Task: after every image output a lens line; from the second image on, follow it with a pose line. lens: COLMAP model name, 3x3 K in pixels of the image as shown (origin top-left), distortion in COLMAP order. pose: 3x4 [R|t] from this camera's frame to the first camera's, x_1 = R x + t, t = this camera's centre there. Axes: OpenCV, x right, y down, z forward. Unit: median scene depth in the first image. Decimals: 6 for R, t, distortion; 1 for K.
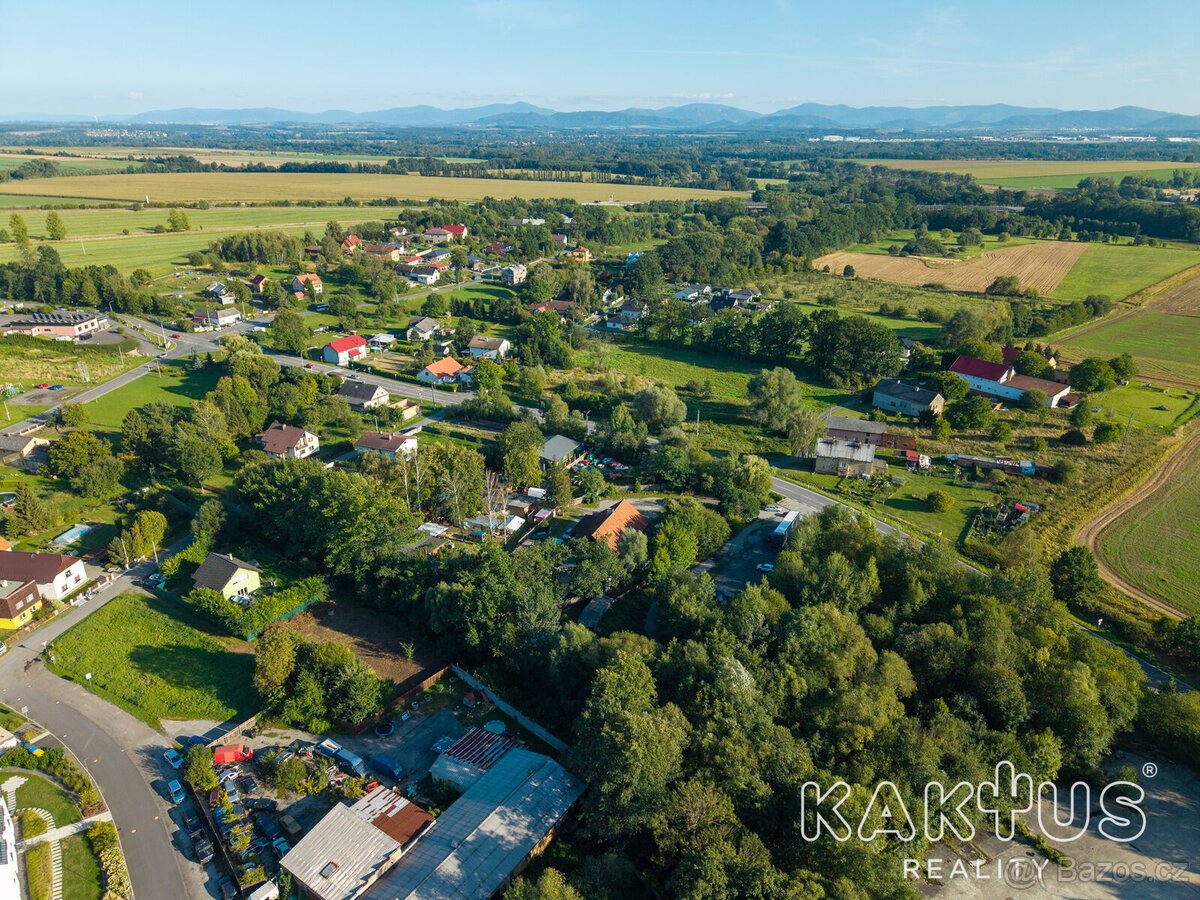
lens RADIAL K [[794.8, 0, 608.2], [0, 794.8, 457.7], [0, 0, 1]] dist [0.033811, -0.033564]
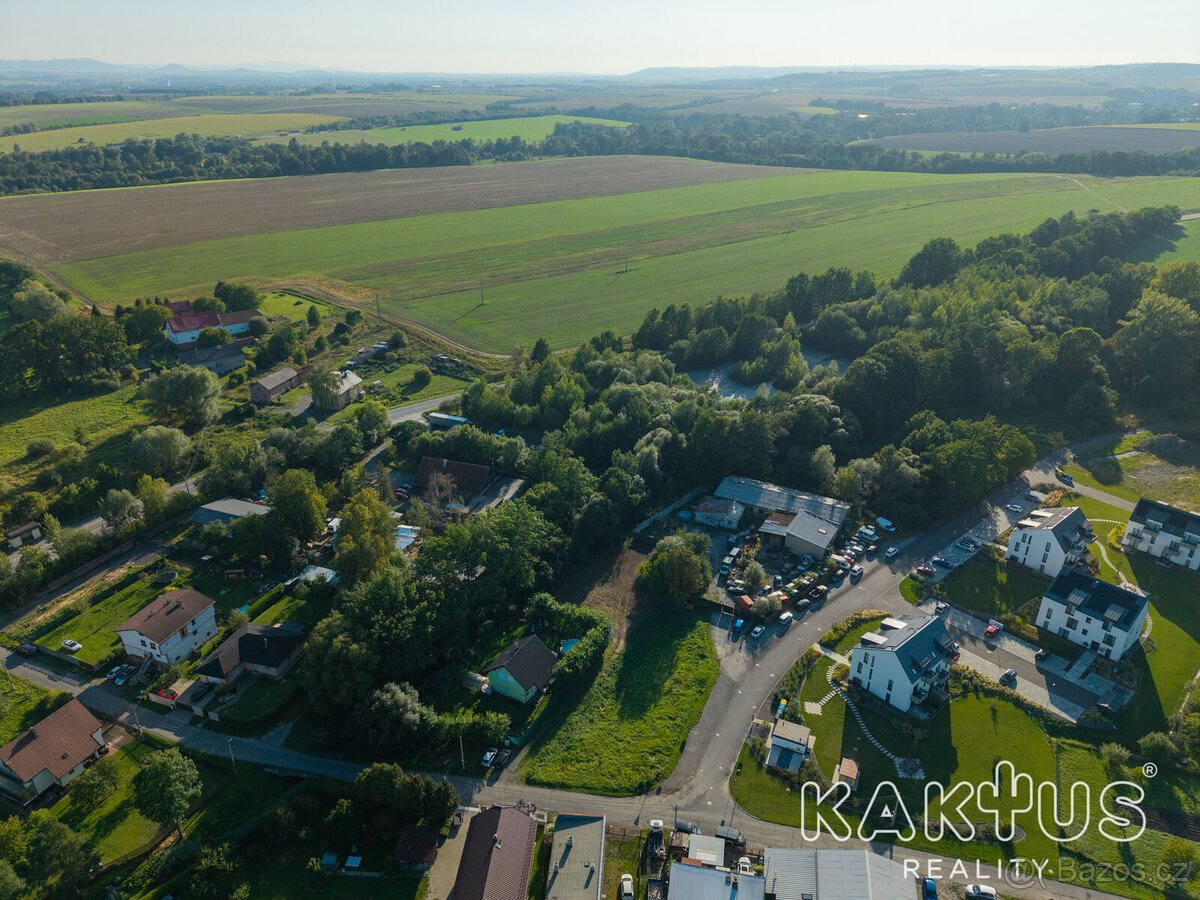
lens RADIAL K [[794.8, 0, 599.9], [0, 794.8, 448.6], [0, 0, 1]] dist [0.033811, -0.033564]
pose [[-0.064942, -0.429627, 0.900668, -0.507437], [0.376368, 0.825370, 0.420847, -0.169950], [-0.924191, 0.366313, 0.108097, 0.315246]]
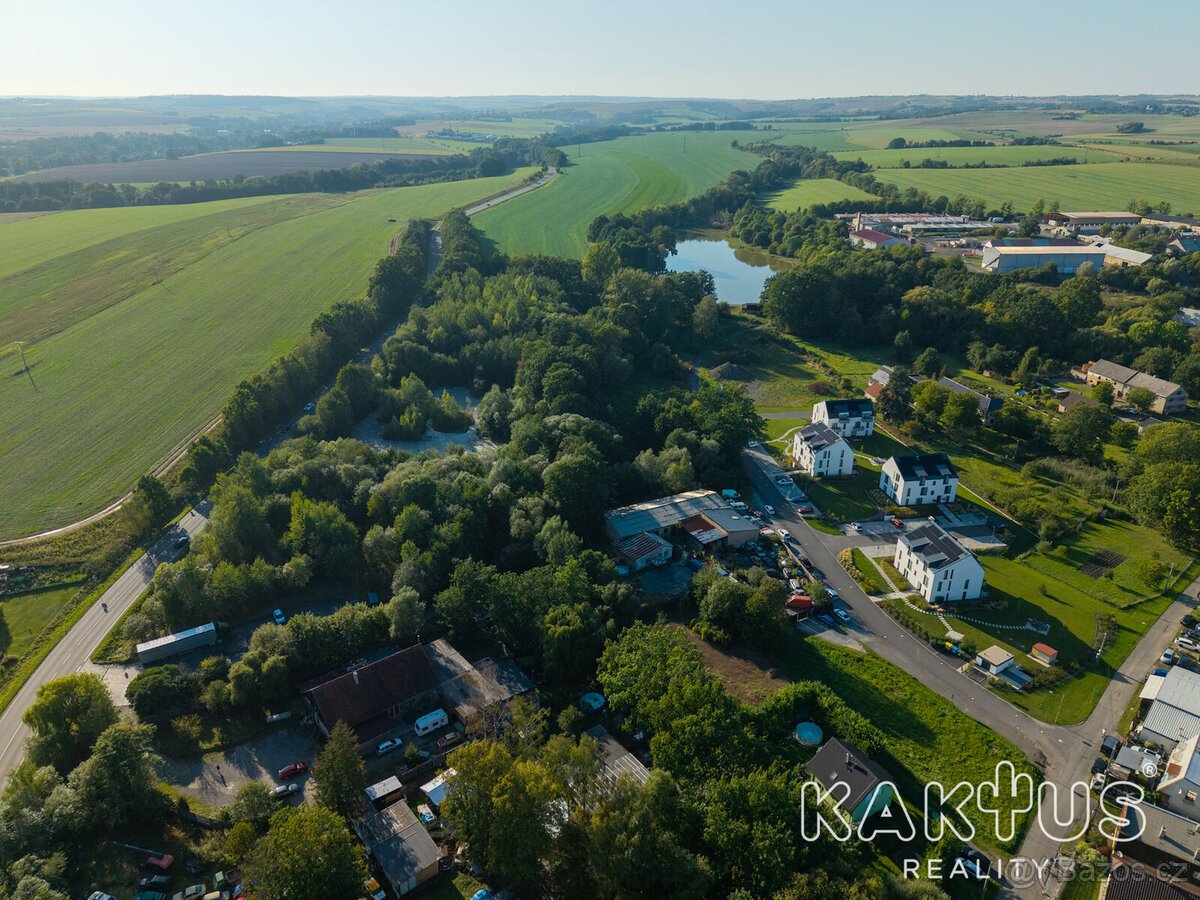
lens RADIAL K [[794.8, 0, 603.3], [0, 794.8, 448.7], [0, 0, 1]] dist [0.033811, -0.033564]
pose [[-0.878186, -0.197865, 0.435475, -0.230210], [0.170565, 0.721034, 0.671579, -0.258935], [-0.446874, 0.664048, -0.599453, 0.577360]]
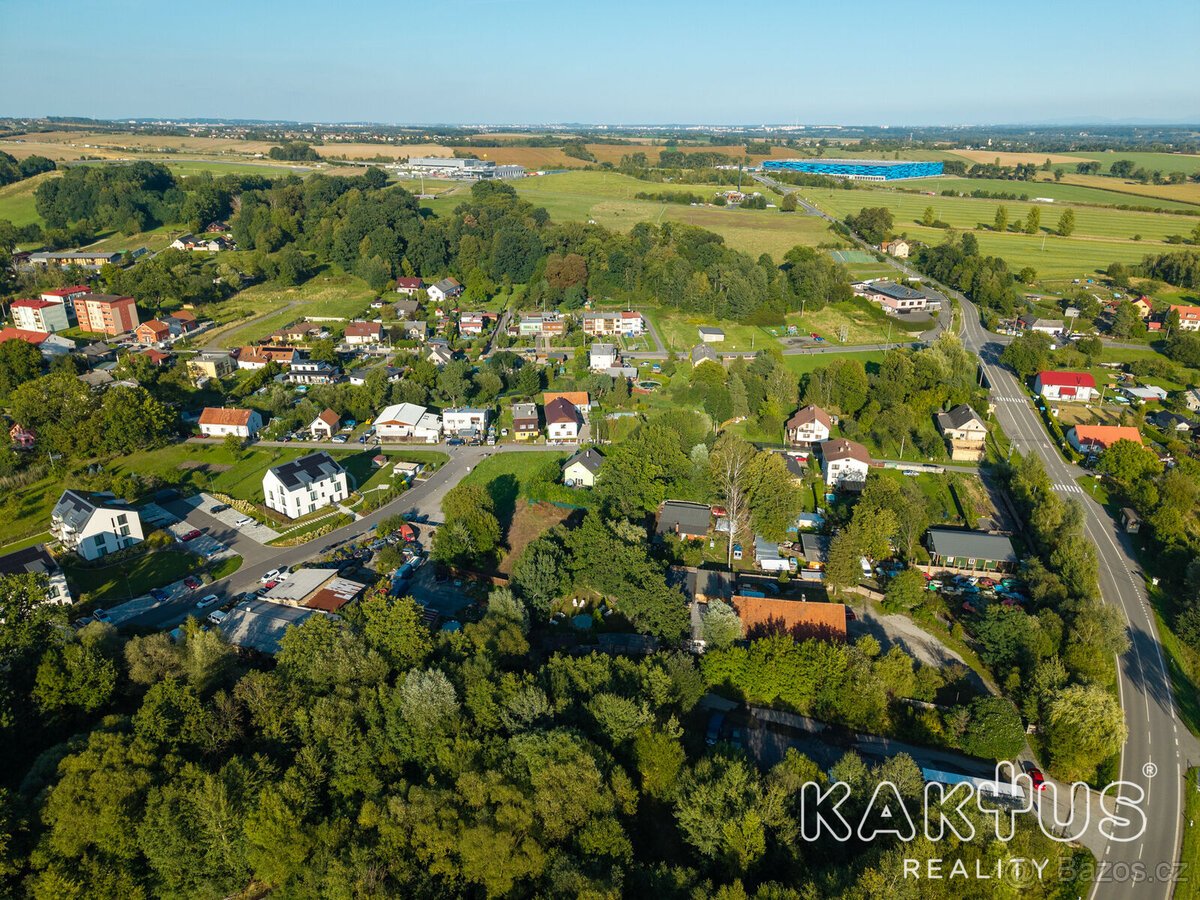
lens RADIAL K [[794.8, 0, 603.4], [0, 794.8, 476.0], [0, 0, 1]] dist [0.033811, -0.033564]
pose [[0.256698, 0.386462, -0.885863, 0.293557], [-0.373423, 0.885057, 0.277902, -0.090440], [0.891438, 0.259465, 0.371506, 0.237484]]
